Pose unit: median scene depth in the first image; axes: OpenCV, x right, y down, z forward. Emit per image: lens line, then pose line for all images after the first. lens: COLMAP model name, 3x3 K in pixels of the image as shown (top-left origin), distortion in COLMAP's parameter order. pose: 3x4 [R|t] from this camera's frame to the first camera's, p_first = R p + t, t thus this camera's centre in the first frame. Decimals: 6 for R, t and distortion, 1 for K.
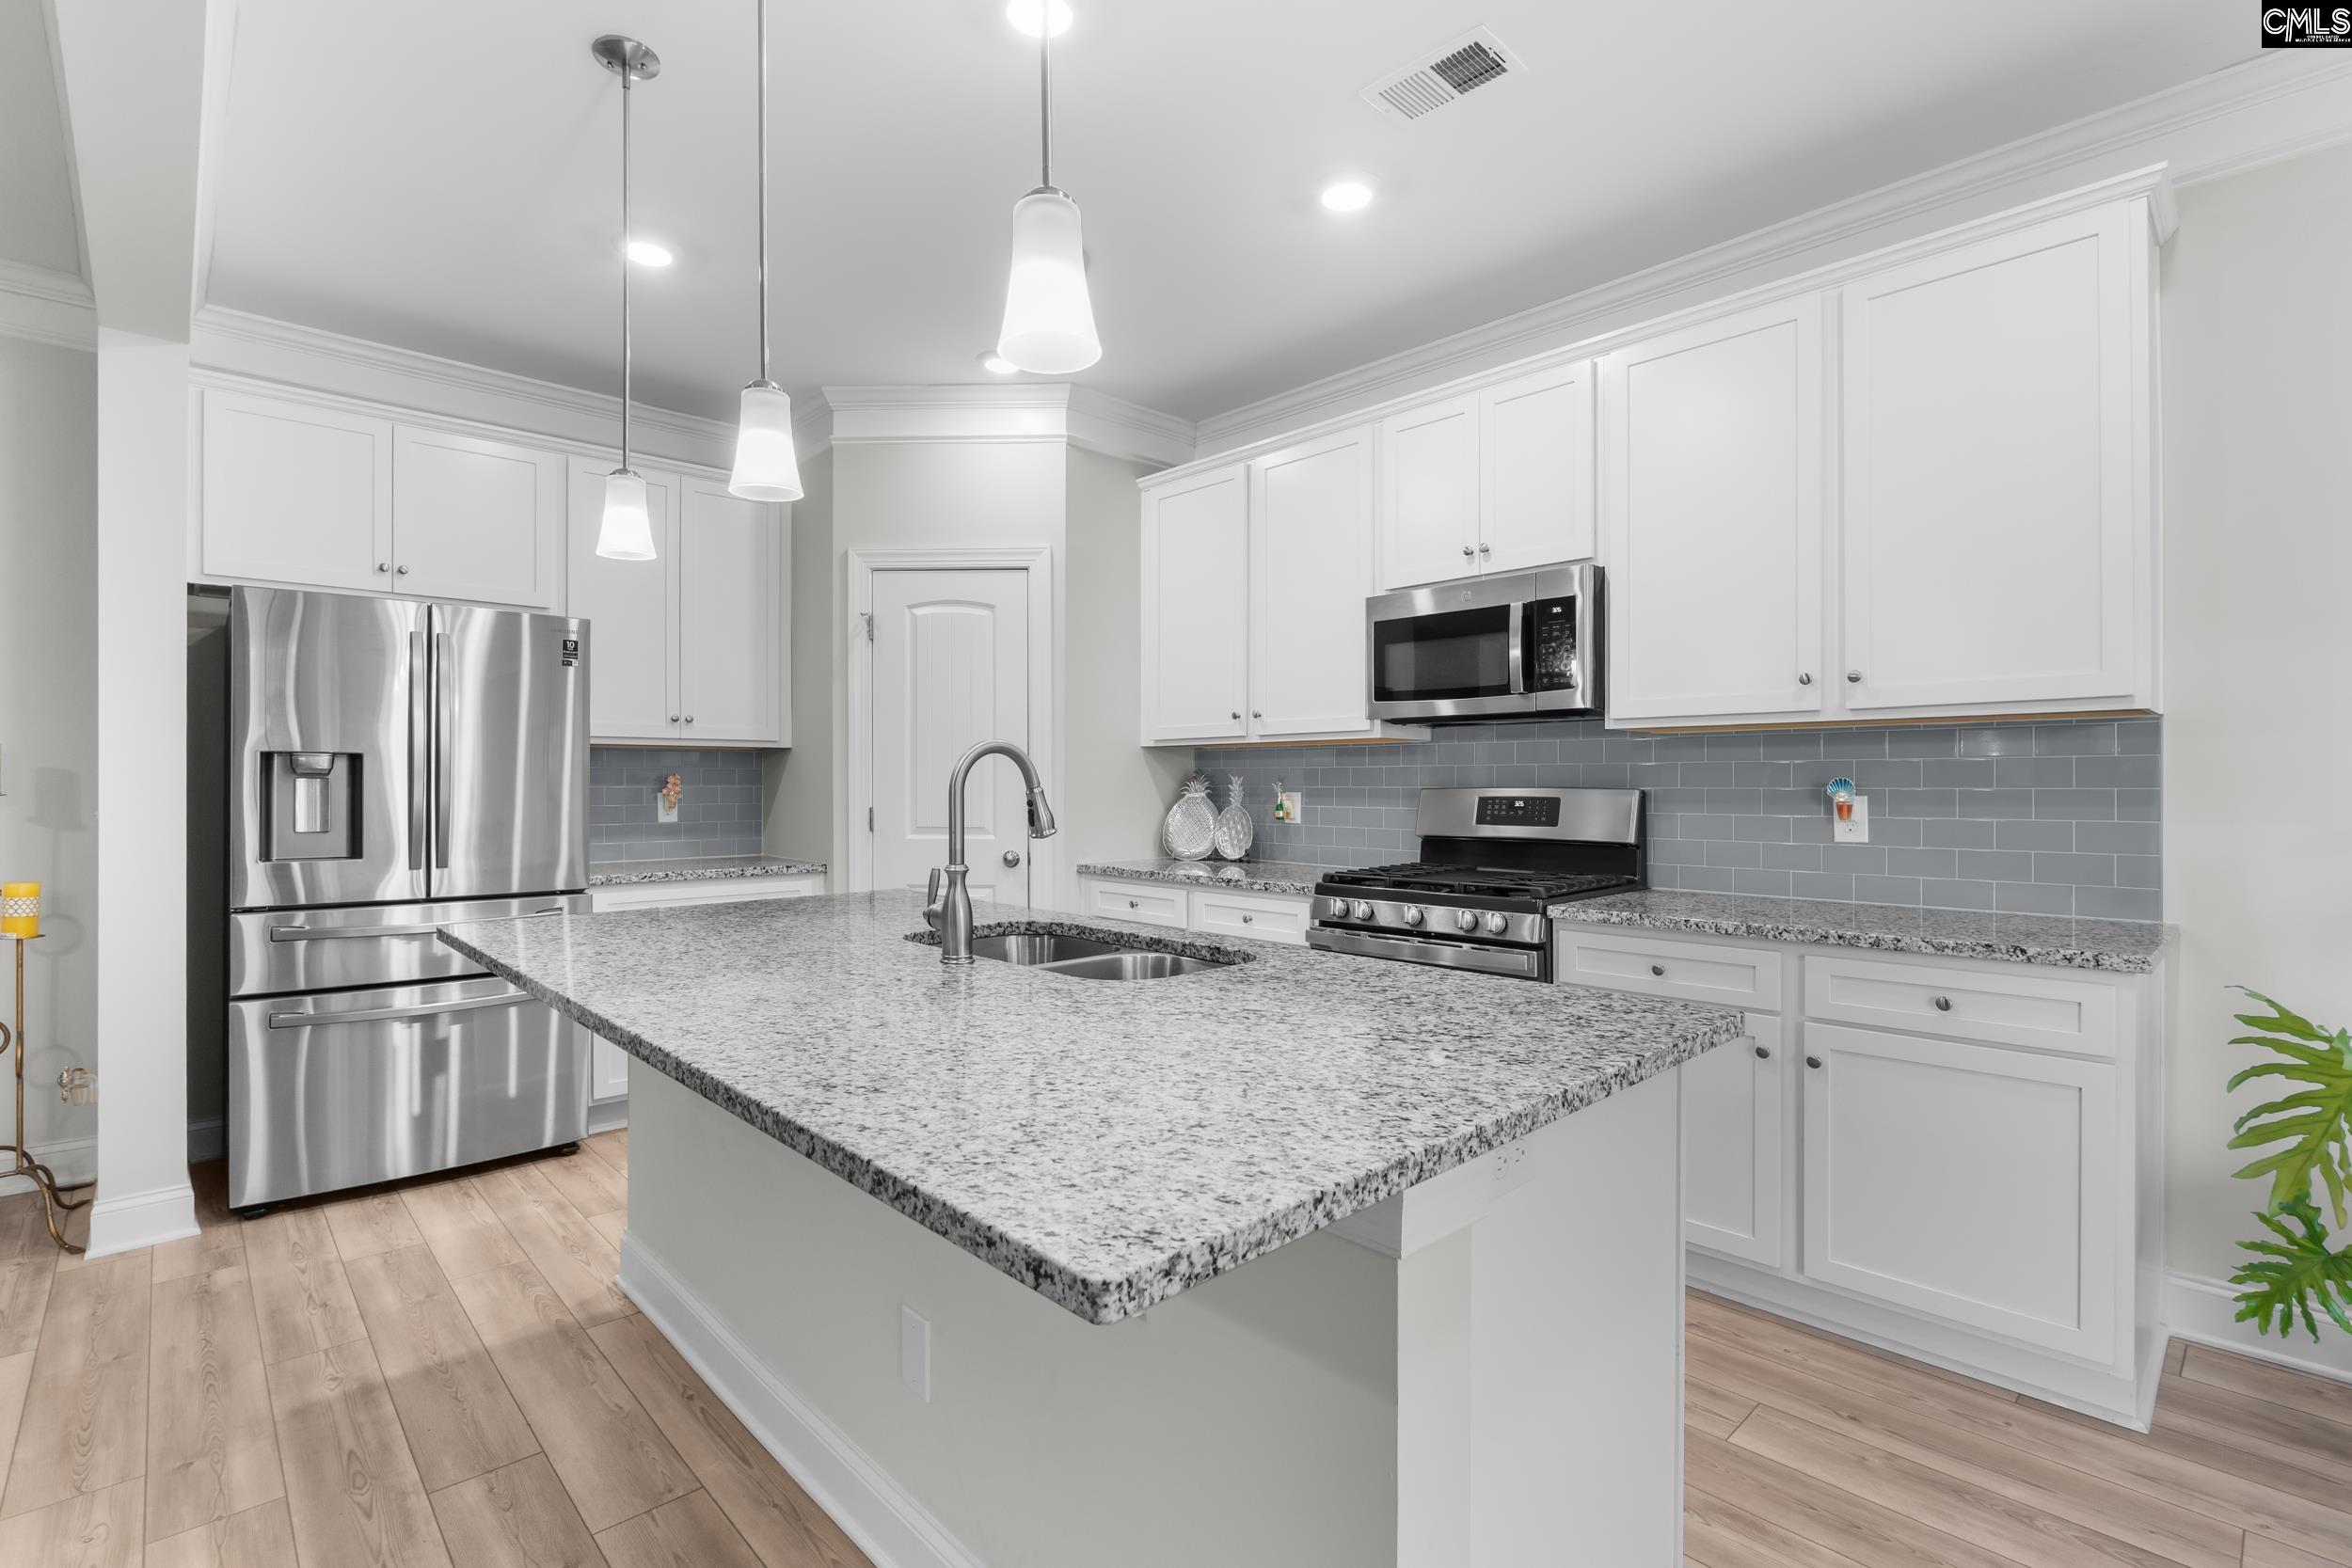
lens RADIAL K [[1078.7, 0, 1175.3], [0, 1078.7, 776.1], [0, 0, 1]] dist [-0.012094, 0.000329]
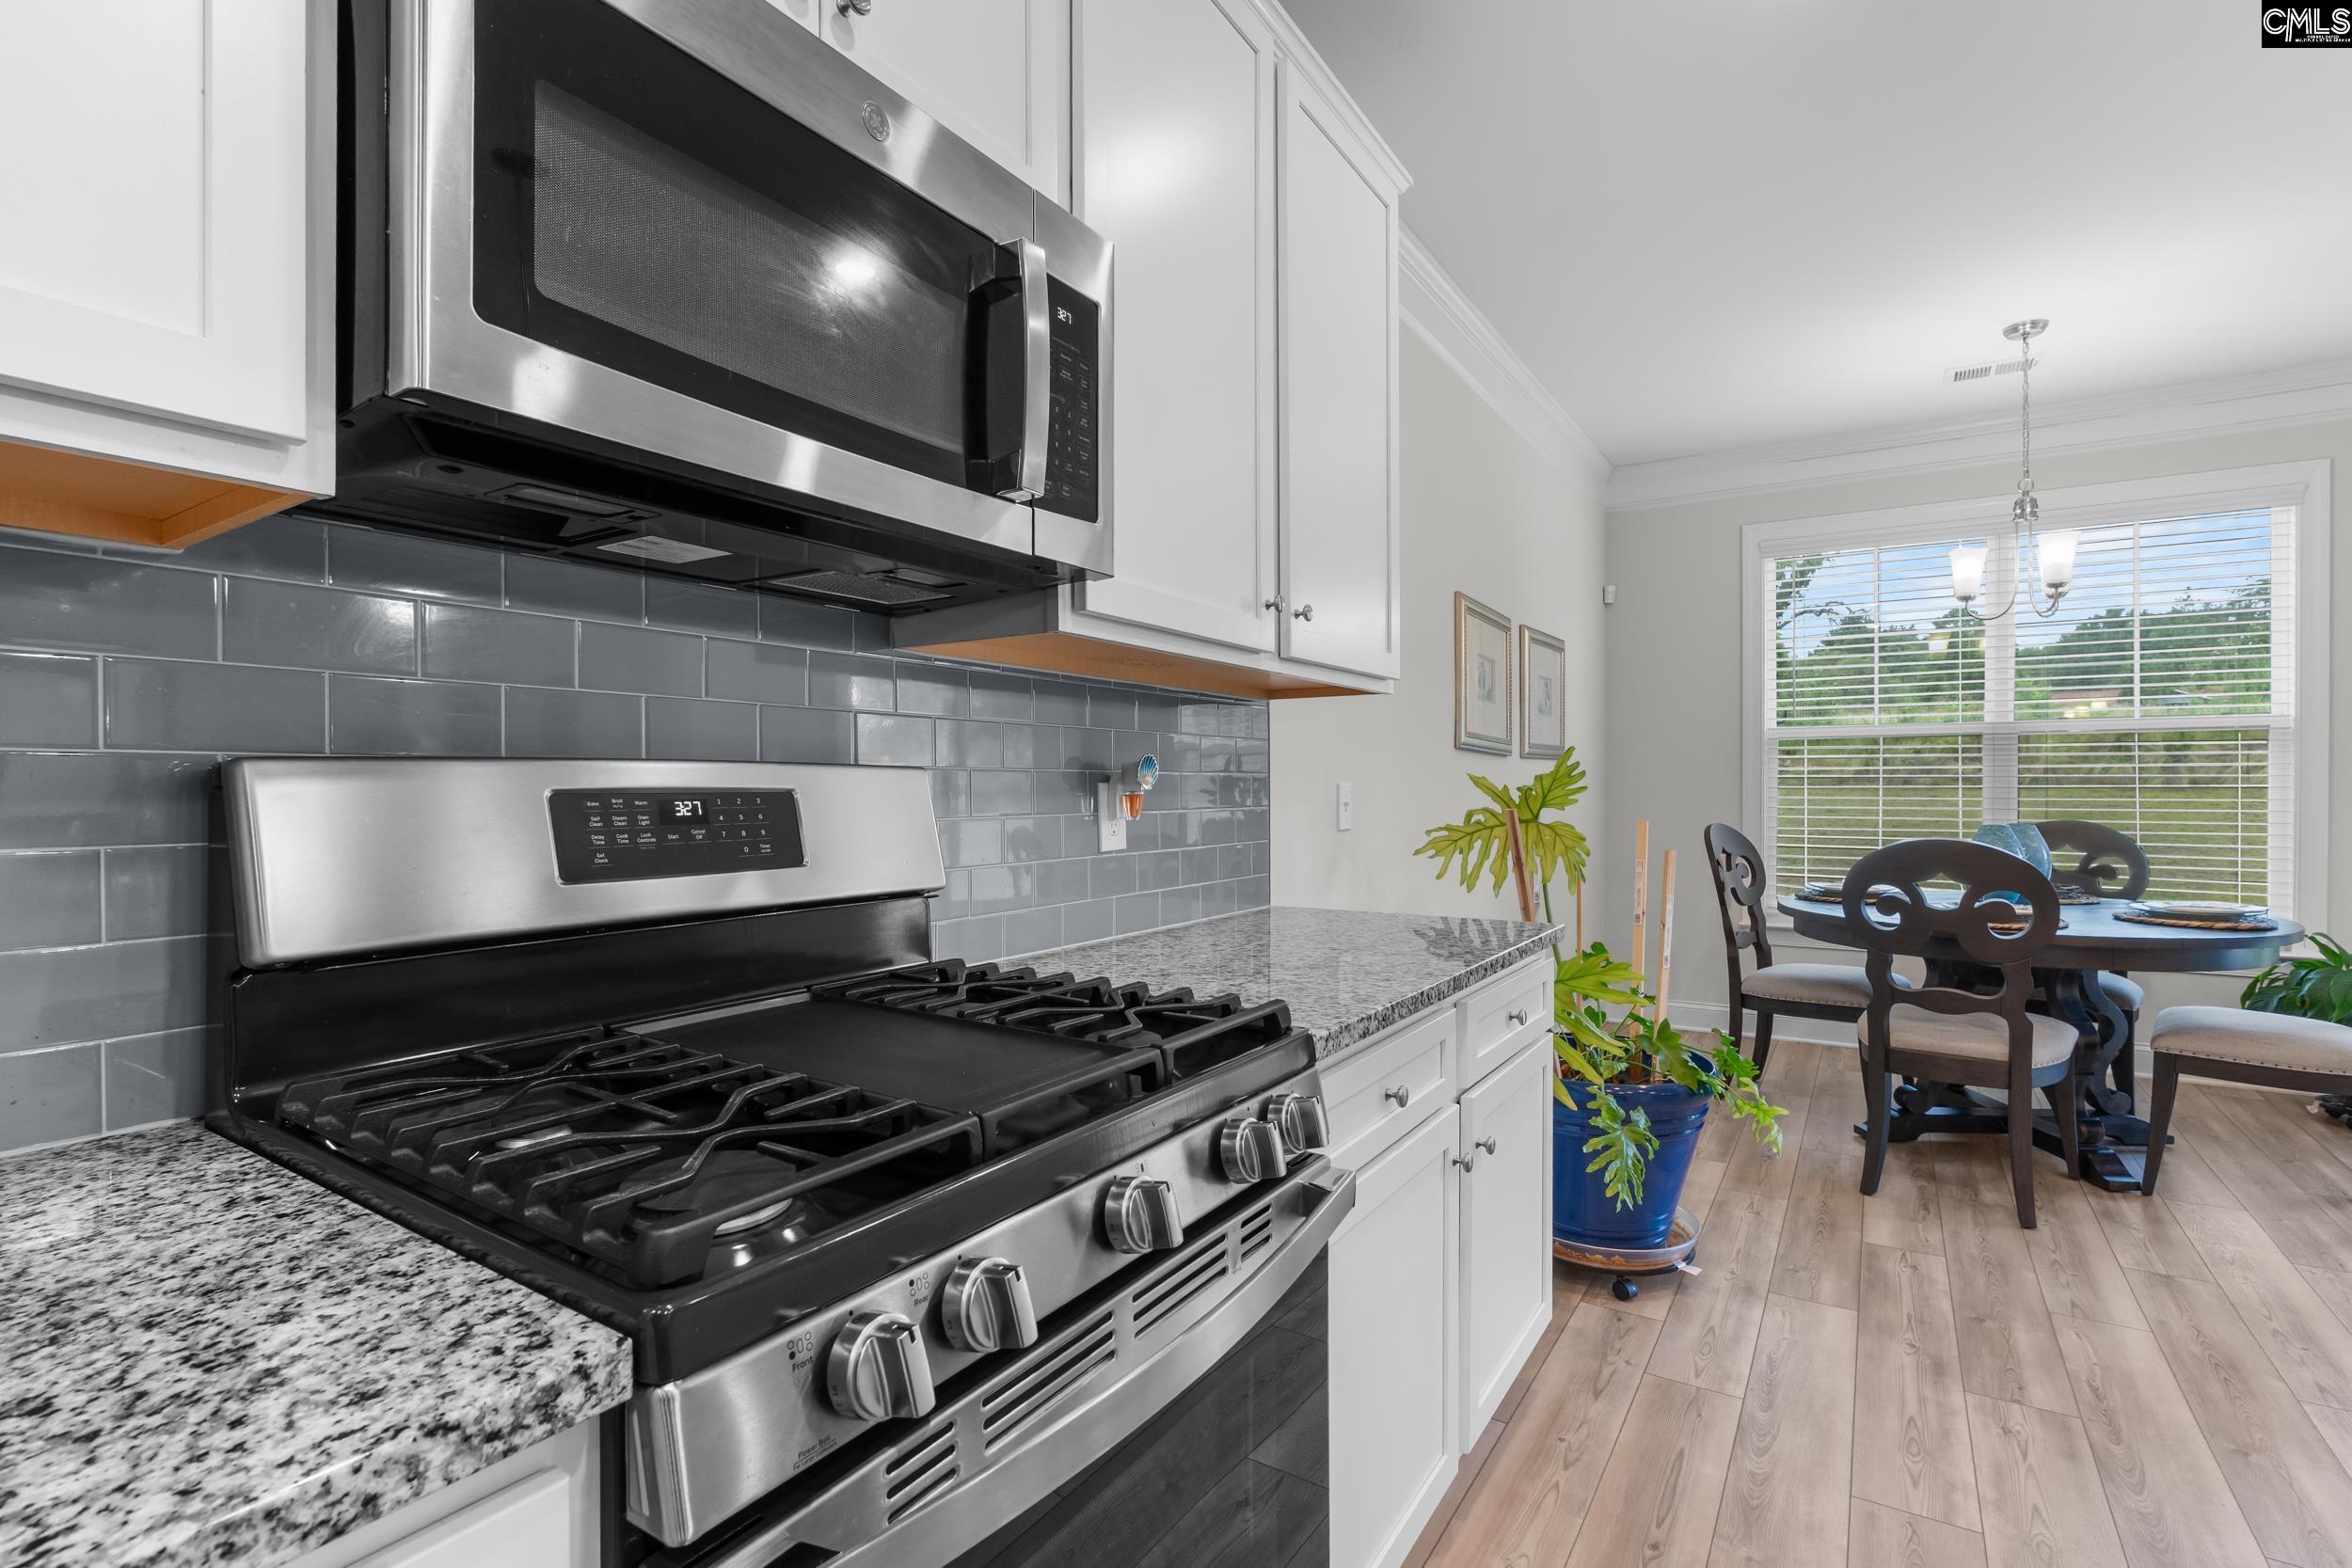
lens RADIAL K [[1086.7, 0, 1177.9], [0, 1086.7, 798.6], [0, 0, 1]] dist [-0.005650, -0.000814]
pose [[-0.233392, -0.008268, 0.972348, -0.044666], [-0.004393, 0.999963, 0.007449, 0.019615], [-0.972373, -0.002533, -0.233419, 0.955836]]
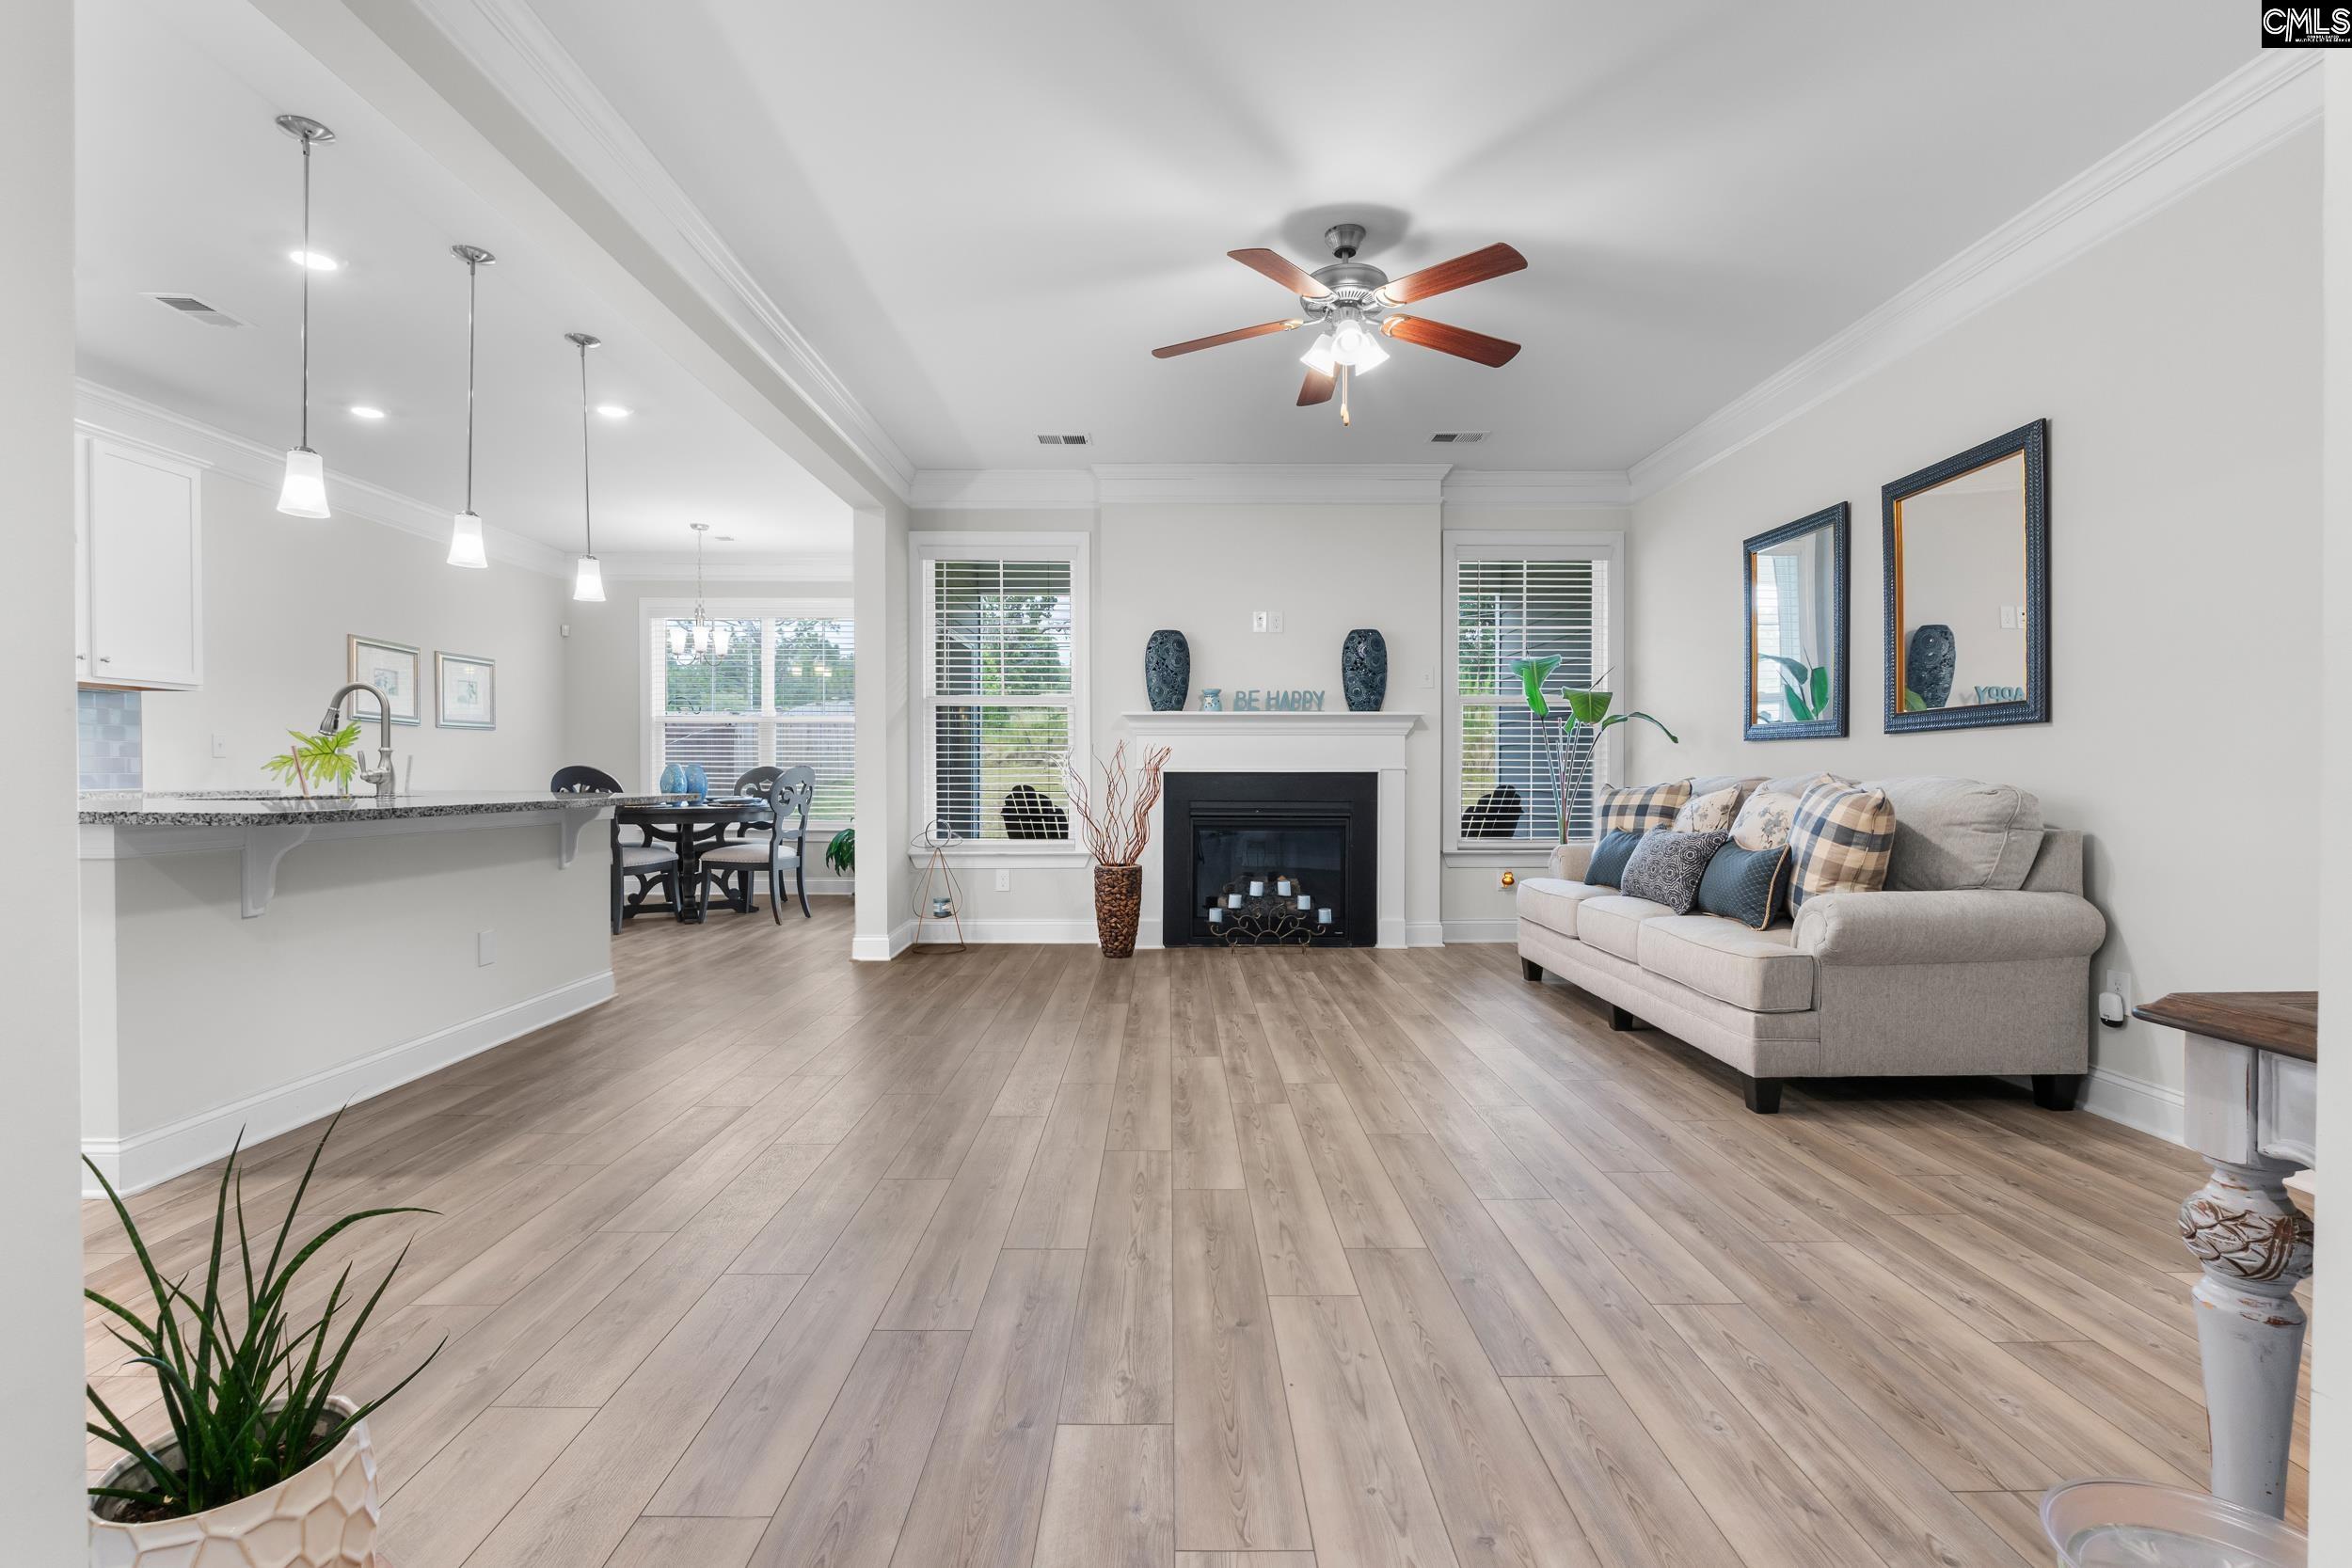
lens RADIAL K [[1078.7, 0, 1175.3], [0, 1078.7, 776.1], [0, 0, 1]] dist [-0.012094, 0.000329]
pose [[-0.726388, -0.003628, 0.687275, -1.448368], [-0.007634, 0.999967, -0.002790, 0.071796], [-0.687242, -0.007273, -0.726392, 0.818171]]
